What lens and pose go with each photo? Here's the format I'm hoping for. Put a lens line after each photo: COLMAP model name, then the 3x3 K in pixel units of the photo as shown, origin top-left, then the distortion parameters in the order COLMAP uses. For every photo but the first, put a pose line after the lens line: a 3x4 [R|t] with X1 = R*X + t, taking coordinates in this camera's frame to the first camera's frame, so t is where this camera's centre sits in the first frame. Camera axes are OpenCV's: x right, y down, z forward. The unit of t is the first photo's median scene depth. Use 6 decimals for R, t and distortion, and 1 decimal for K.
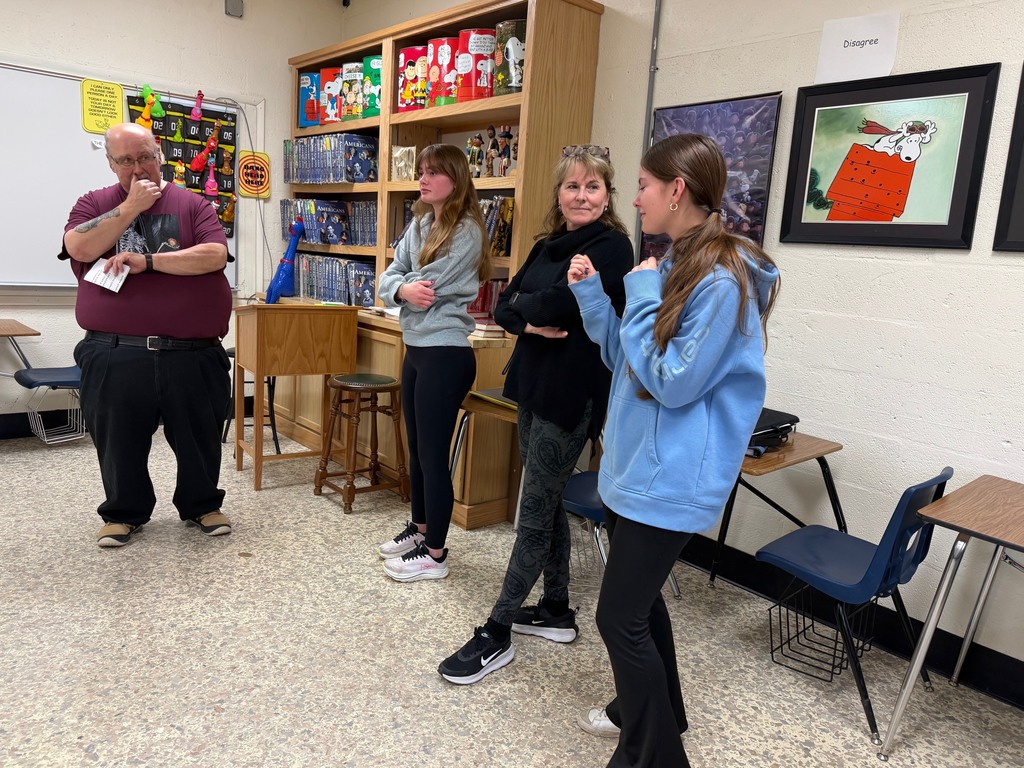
lens RADIAL K [[742.3, 0, 512.0], [0, 742.3, 384.0], [0, 0, 1]] dist [0.082167, -0.146869]
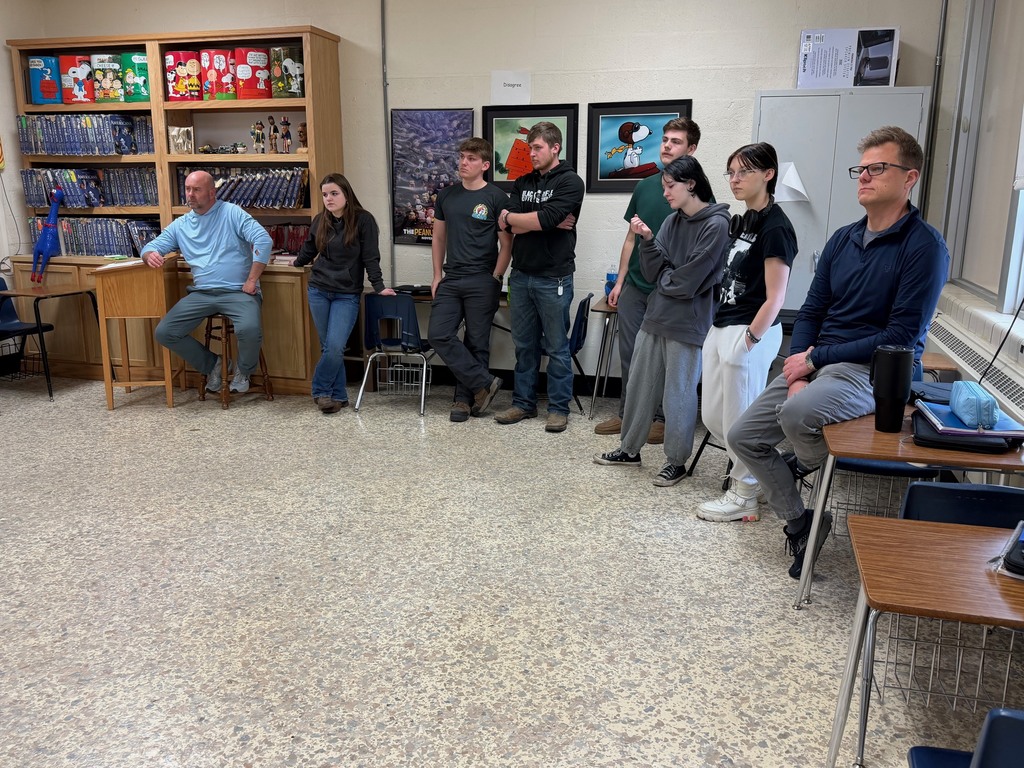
lens RADIAL K [[831.2, 0, 512.0], [0, 831.2, 384.0], [0, 0, 1]] dist [-0.055798, 0.002877]
pose [[0.828384, -0.178198, 0.531060, -0.500035], [0.136945, 0.983708, 0.116467, 0.028456], [-0.543162, -0.023753, 0.839292, -0.493530]]
